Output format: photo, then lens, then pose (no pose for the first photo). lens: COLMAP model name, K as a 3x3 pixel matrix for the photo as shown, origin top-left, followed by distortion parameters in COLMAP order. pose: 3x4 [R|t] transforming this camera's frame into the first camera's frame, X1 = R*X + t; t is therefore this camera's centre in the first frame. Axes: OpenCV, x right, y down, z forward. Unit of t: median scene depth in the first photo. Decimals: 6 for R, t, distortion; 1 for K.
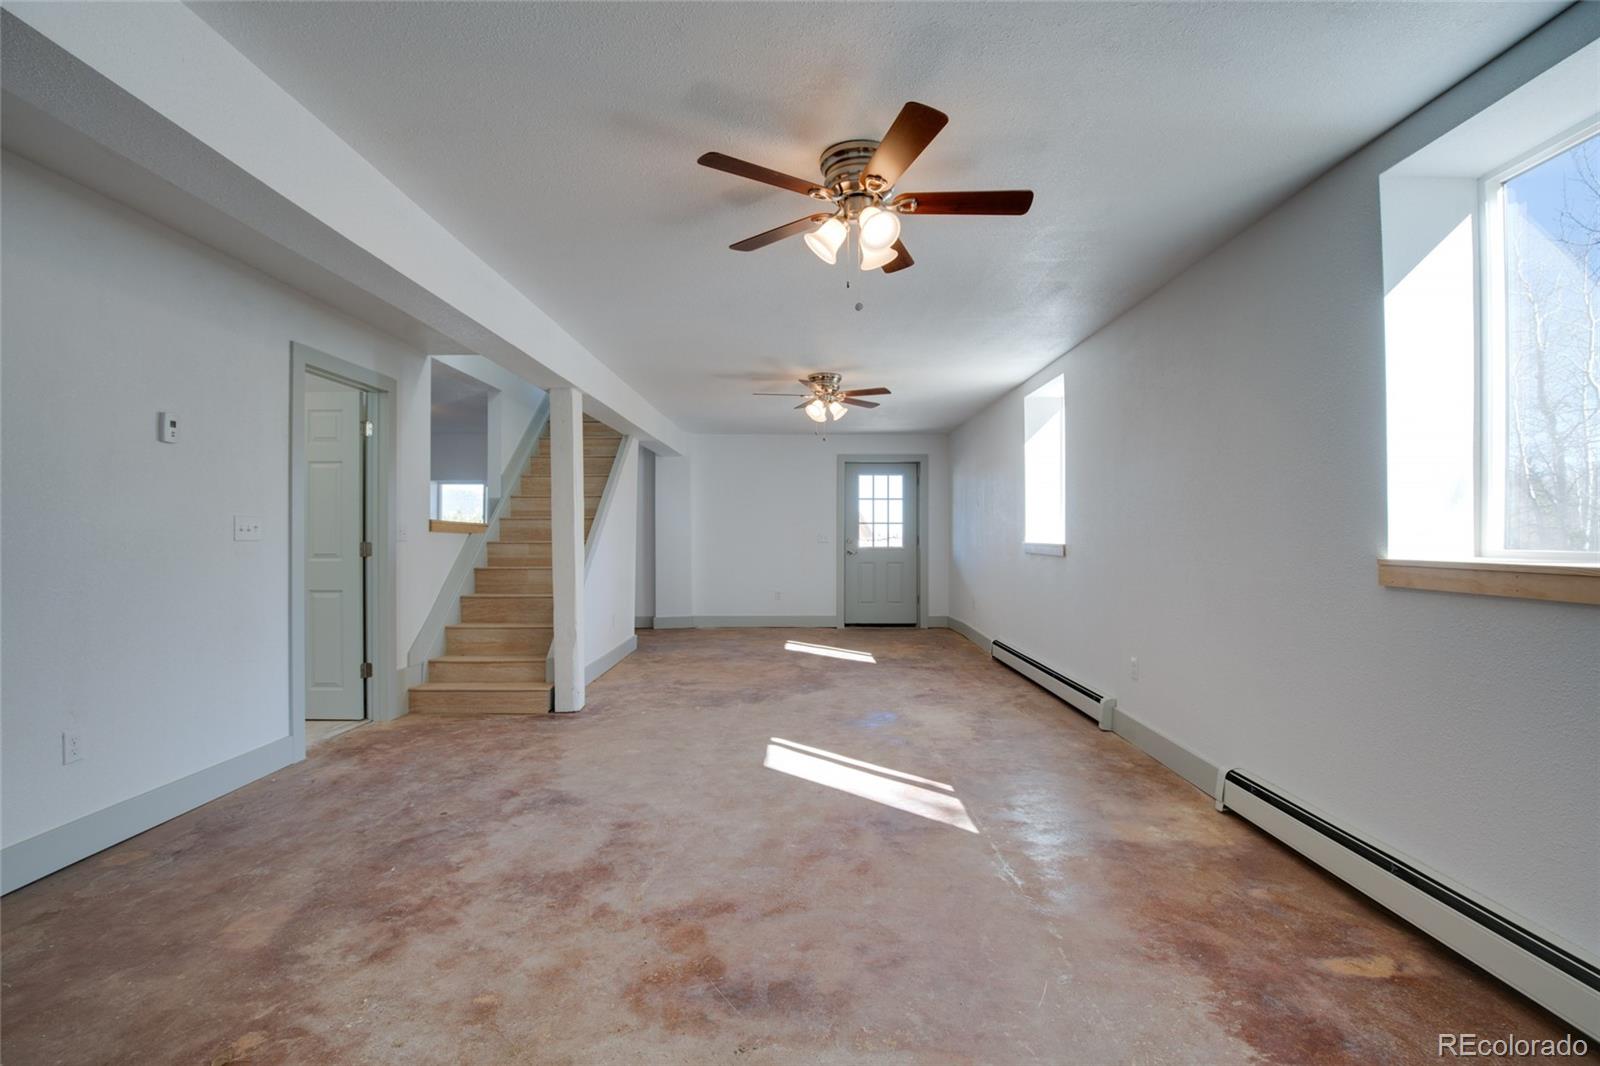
lens RADIAL K [[745.3, 0, 794.9], [0, 745.3, 532.3], [0, 0, 1]] dist [-0.034734, 0.006642]
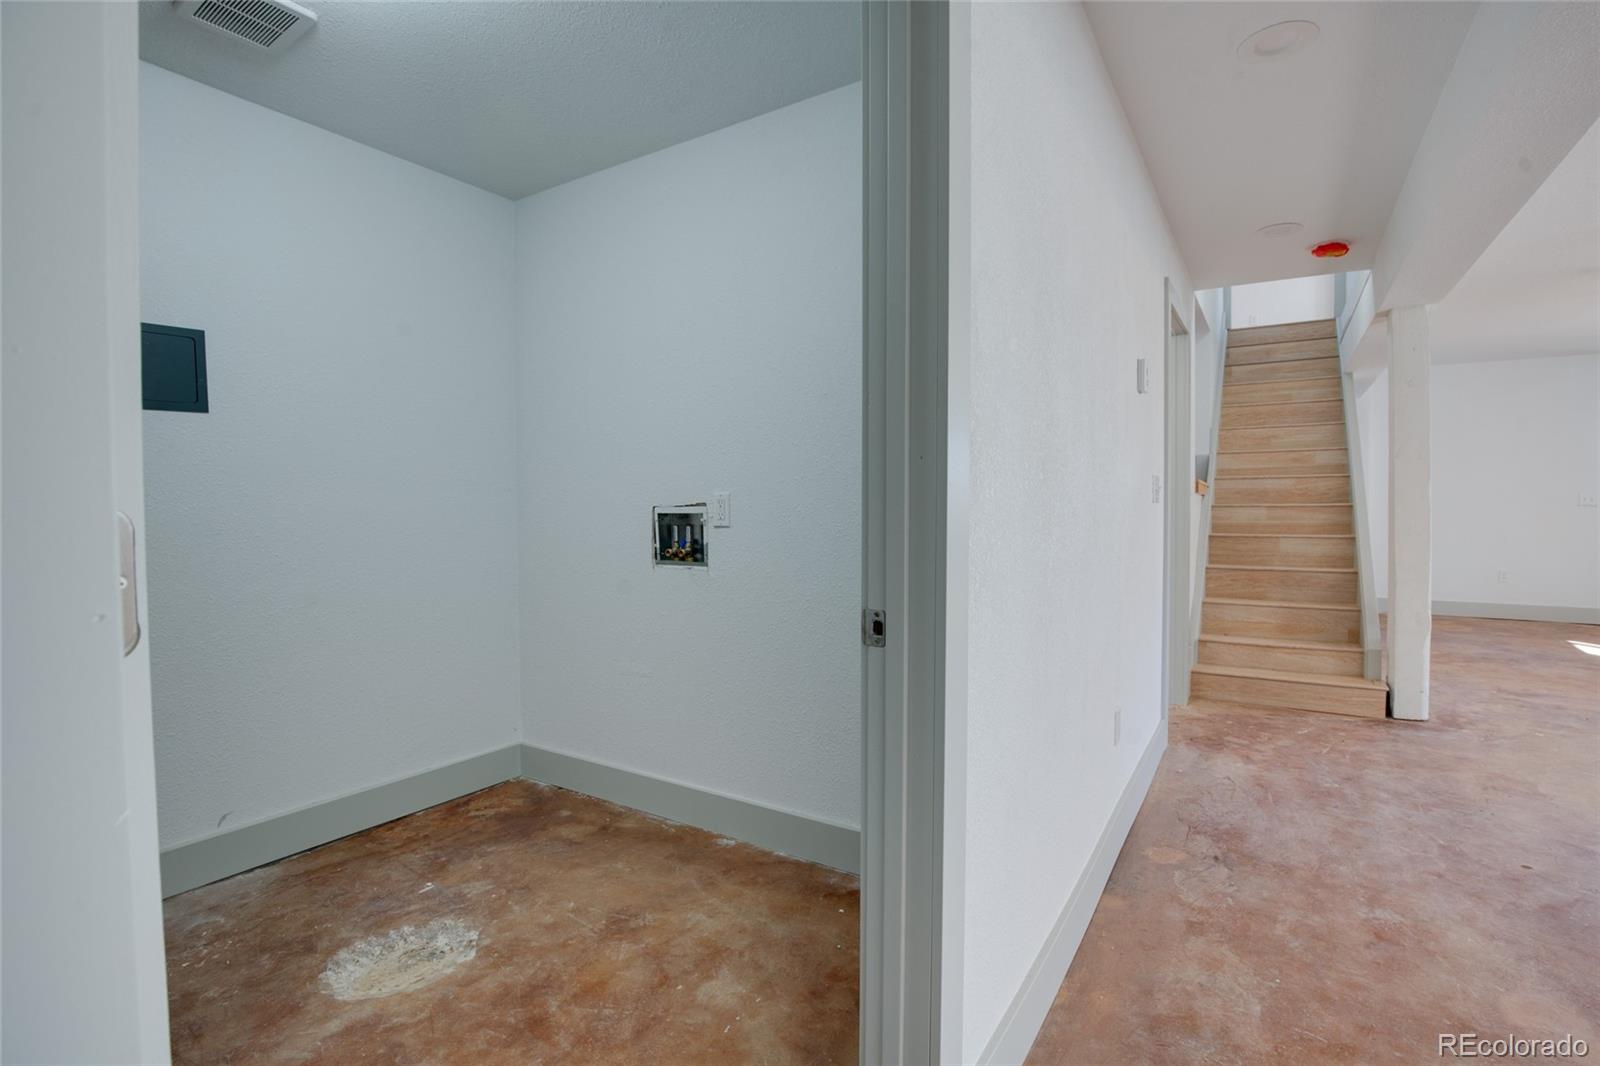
lens RADIAL K [[745.3, 0, 791.8], [0, 745.3, 524.7], [0, 0, 1]] dist [-0.034734, 0.006642]
pose [[0.847271, 0.014477, -0.530964, -0.555407], [0.006305, 0.999284, 0.037307, 0.000415], [0.531124, -0.034957, 0.846573, -0.006644]]
